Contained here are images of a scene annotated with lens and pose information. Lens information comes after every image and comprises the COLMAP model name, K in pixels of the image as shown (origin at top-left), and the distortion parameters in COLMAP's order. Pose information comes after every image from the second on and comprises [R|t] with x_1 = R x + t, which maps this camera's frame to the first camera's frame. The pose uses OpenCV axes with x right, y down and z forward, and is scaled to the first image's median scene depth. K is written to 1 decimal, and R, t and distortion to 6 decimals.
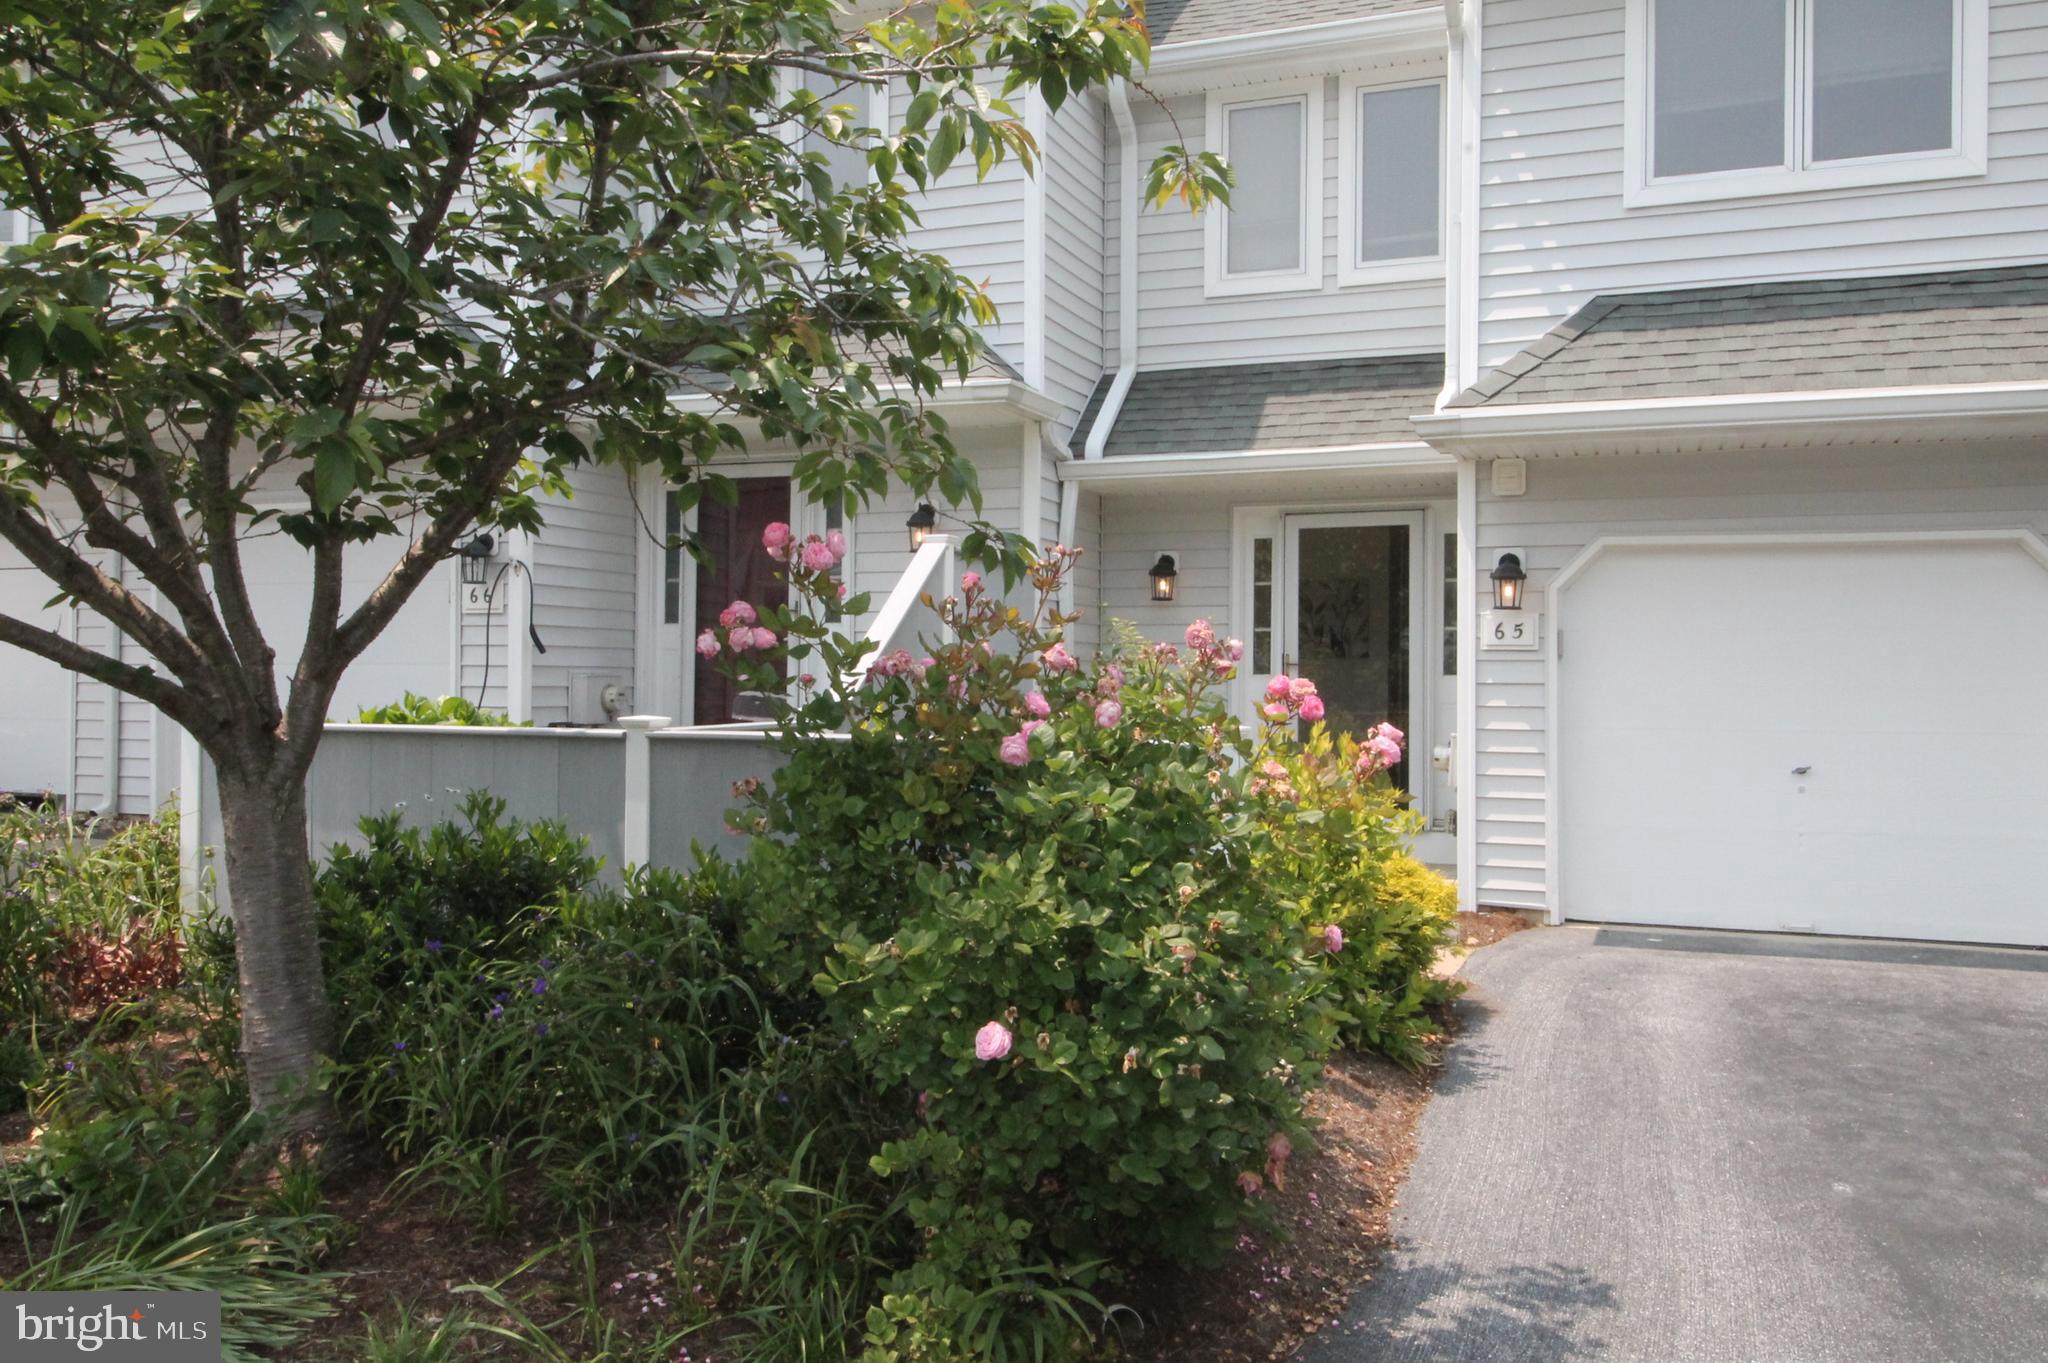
lens RADIAL K [[1662.5, 0, 1017.7], [0, 1662.5, 677.1], [0, 0, 1]] dist [0.027618, -0.013647]
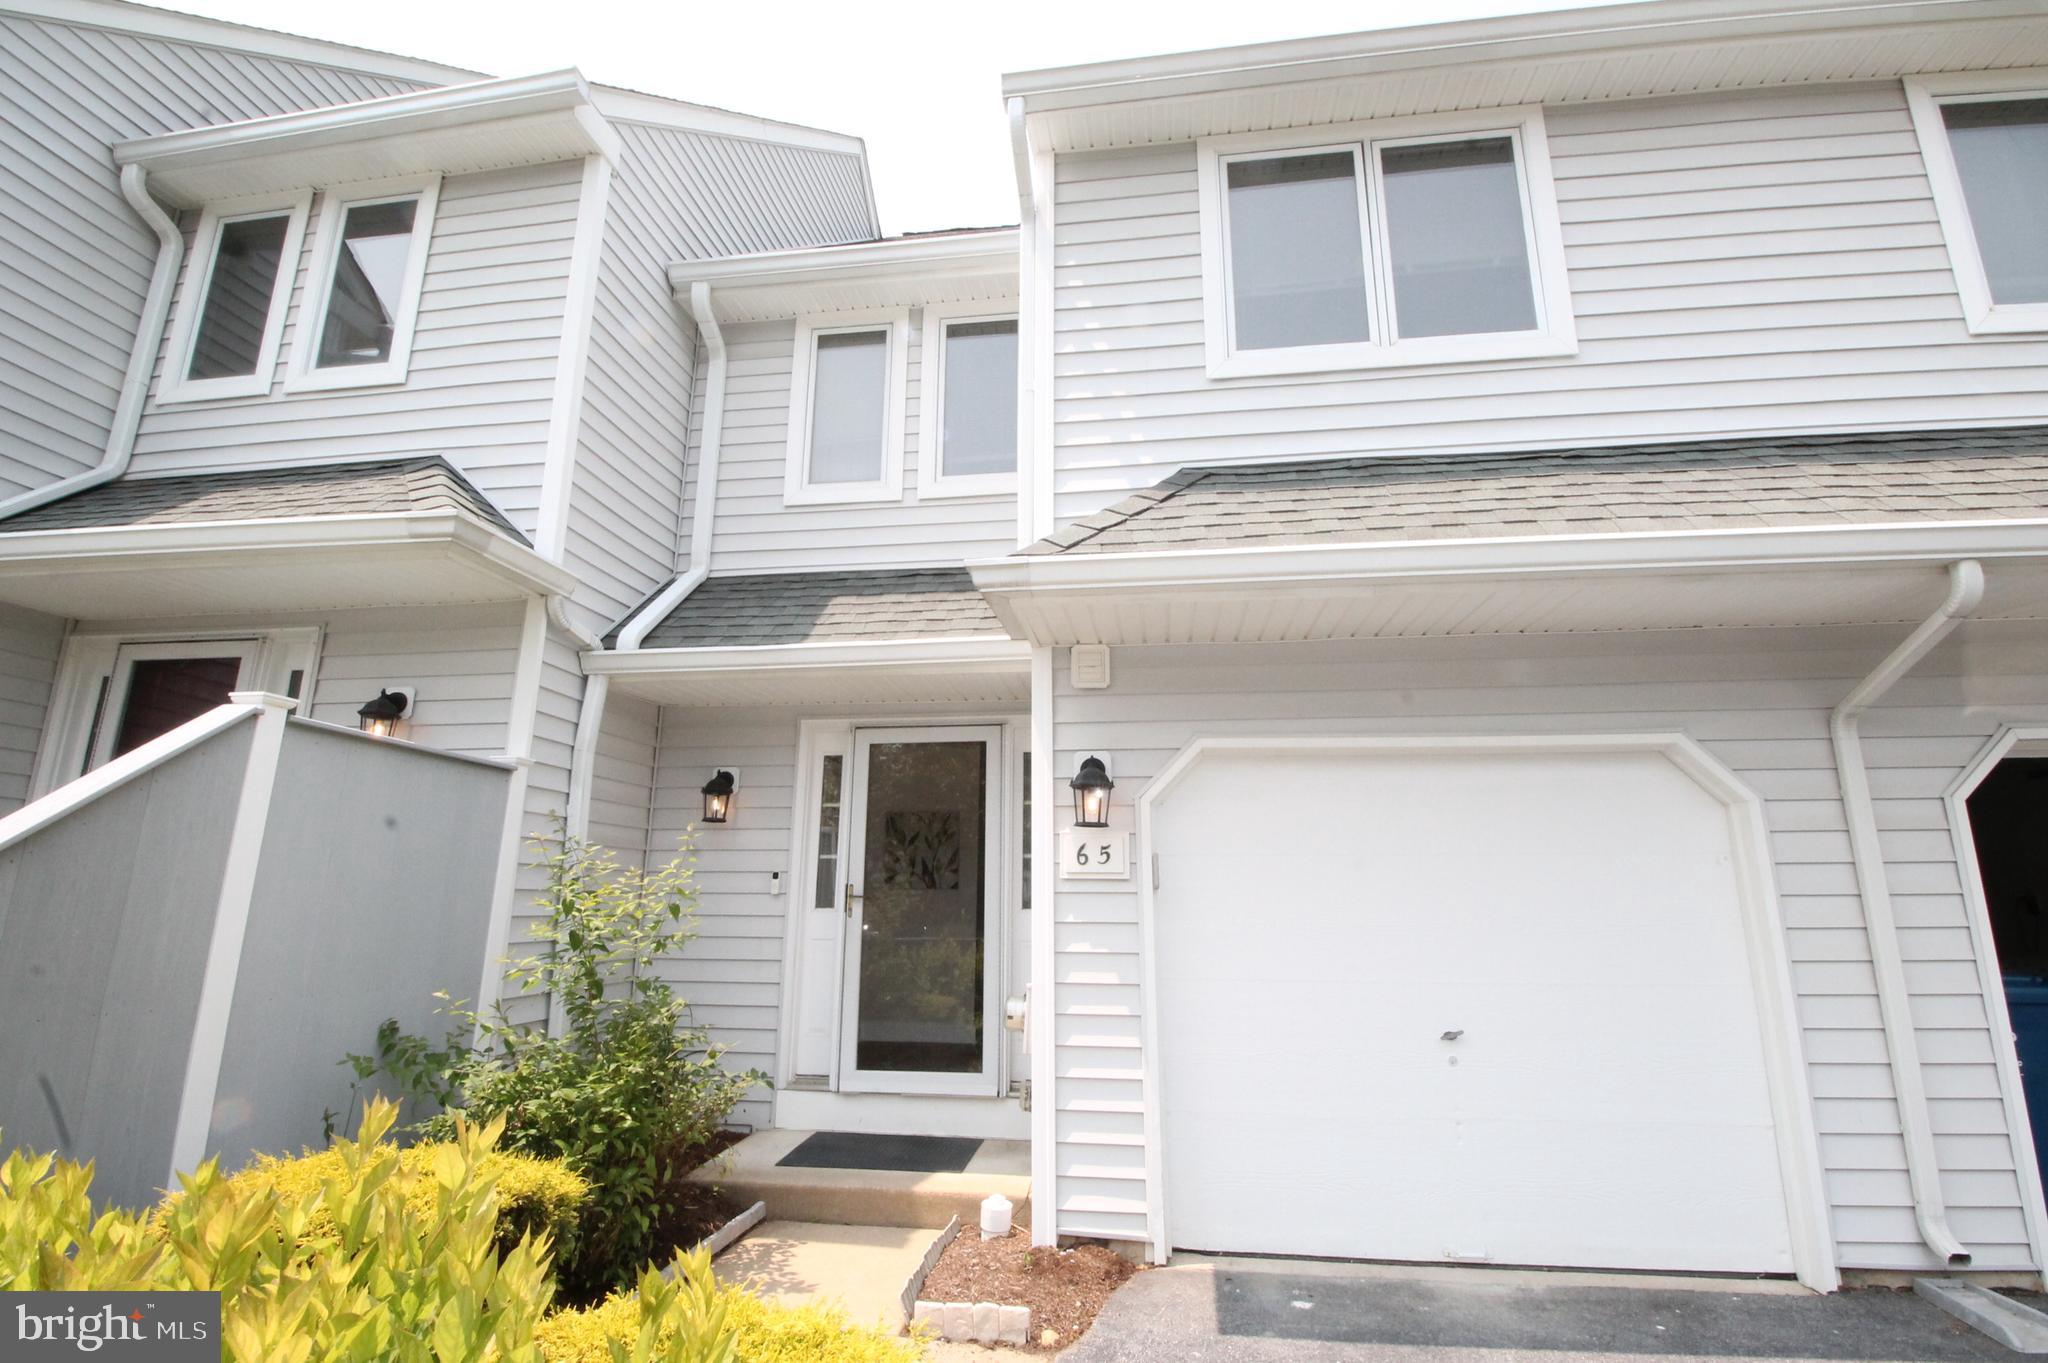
lens RADIAL K [[965.9, 0, 1031.5], [0, 965.9, 672.3], [0, 0, 1]] dist [-0.005066, -0.009787]
pose [[0.972967, 0.052613, 0.224870, 0.156329], [0.000956, 0.972778, -0.231738, -0.005377], [-0.230941, 0.225688, 0.946431, 0.546041]]
